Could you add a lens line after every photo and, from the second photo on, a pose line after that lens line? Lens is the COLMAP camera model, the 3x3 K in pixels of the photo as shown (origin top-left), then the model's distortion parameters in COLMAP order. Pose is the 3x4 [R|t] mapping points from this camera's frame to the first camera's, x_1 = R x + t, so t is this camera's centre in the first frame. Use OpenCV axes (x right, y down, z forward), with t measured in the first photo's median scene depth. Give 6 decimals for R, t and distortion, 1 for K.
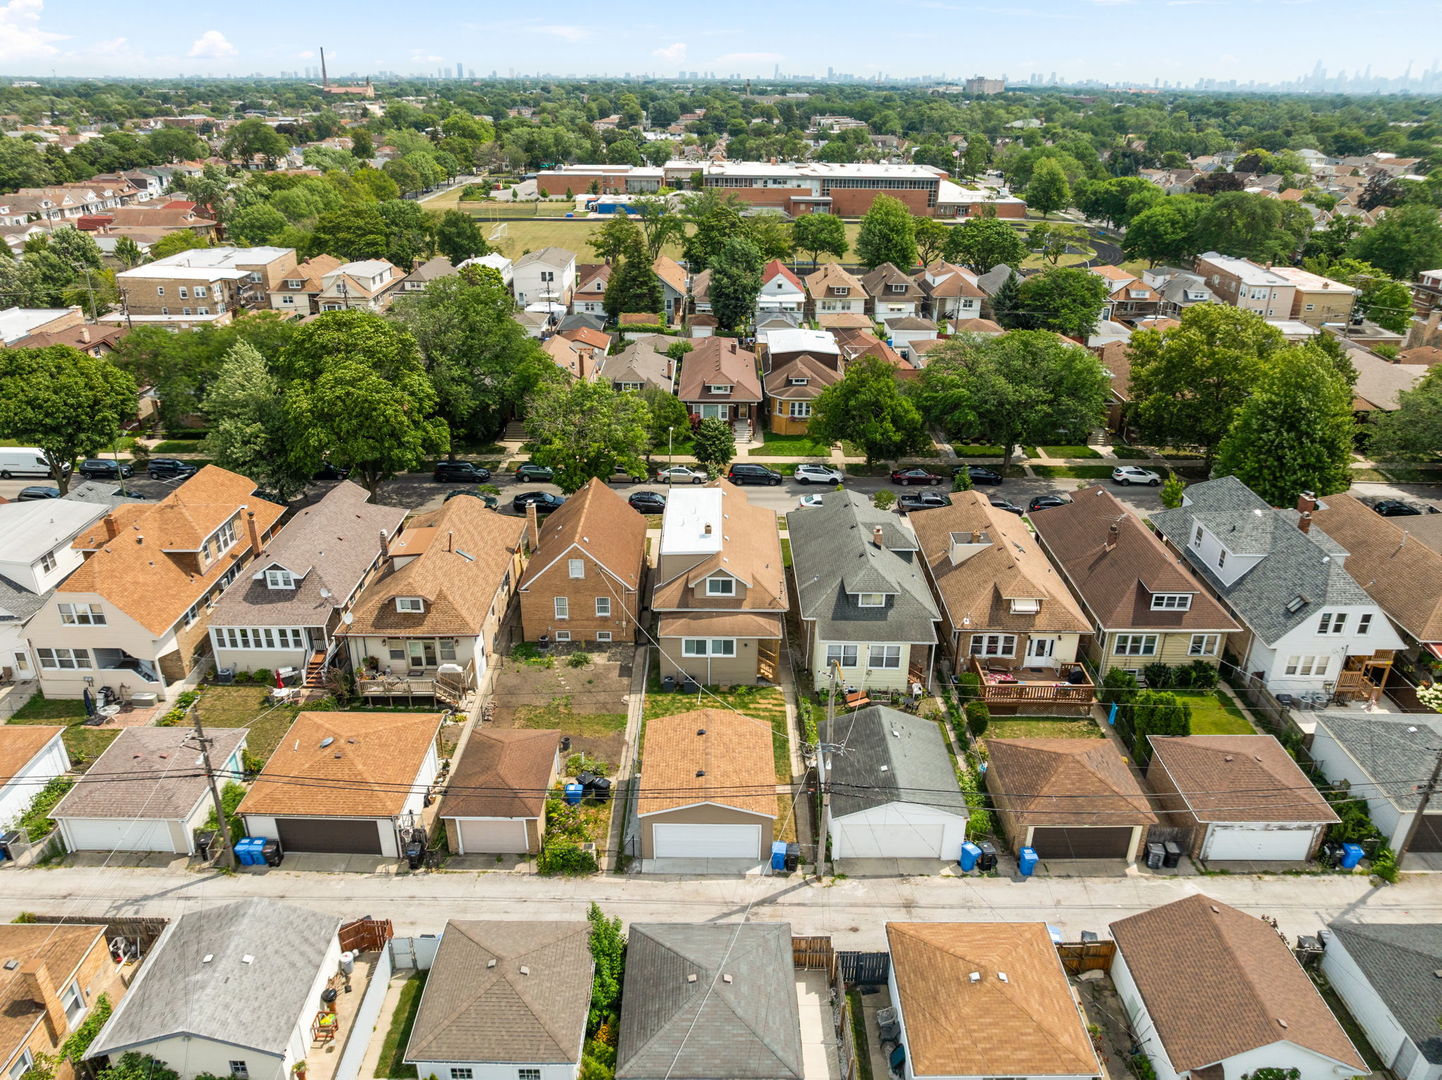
lens RADIAL K [[1017.7, 0, 716.7], [0, 1017.7, 536.7], [0, 0, 1]] dist [-0.037383, -0.002544]
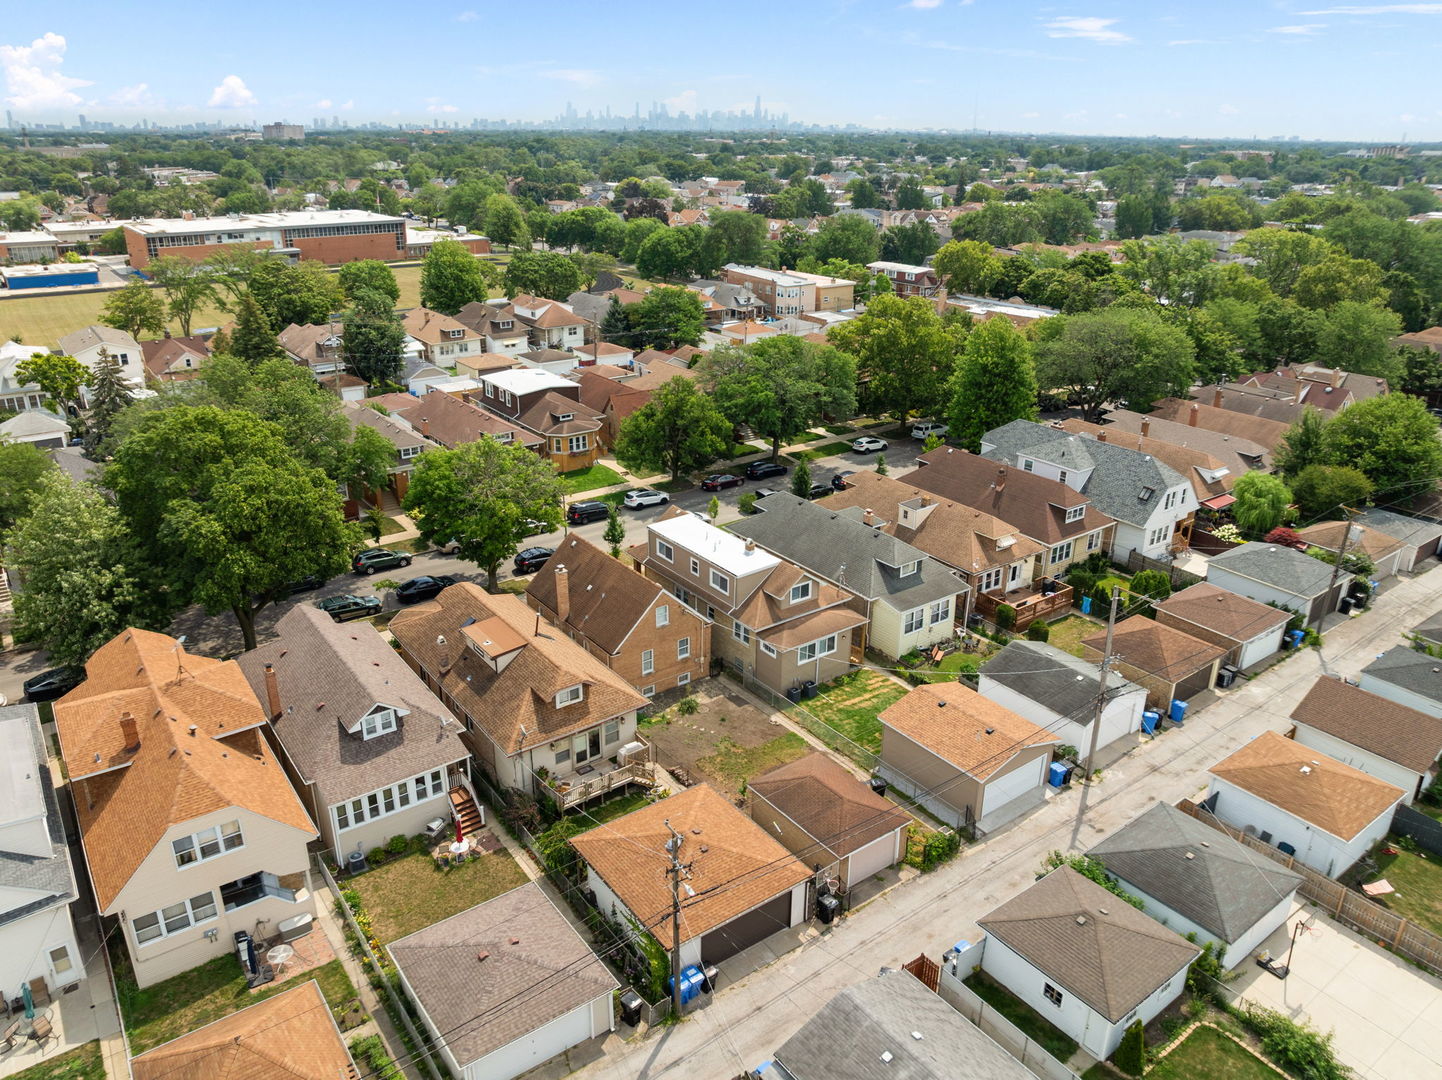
lens RADIAL K [[1017.7, 0, 714.2], [0, 1017.7, 540.2], [0, 0, 1]] dist [-0.037383, -0.002544]
pose [[0.803471, -0.226099, 0.550739, -0.600537], [0.244986, 0.968690, 0.040276, -0.063512], [-0.542601, 0.102563, 0.833705, 0.159217]]
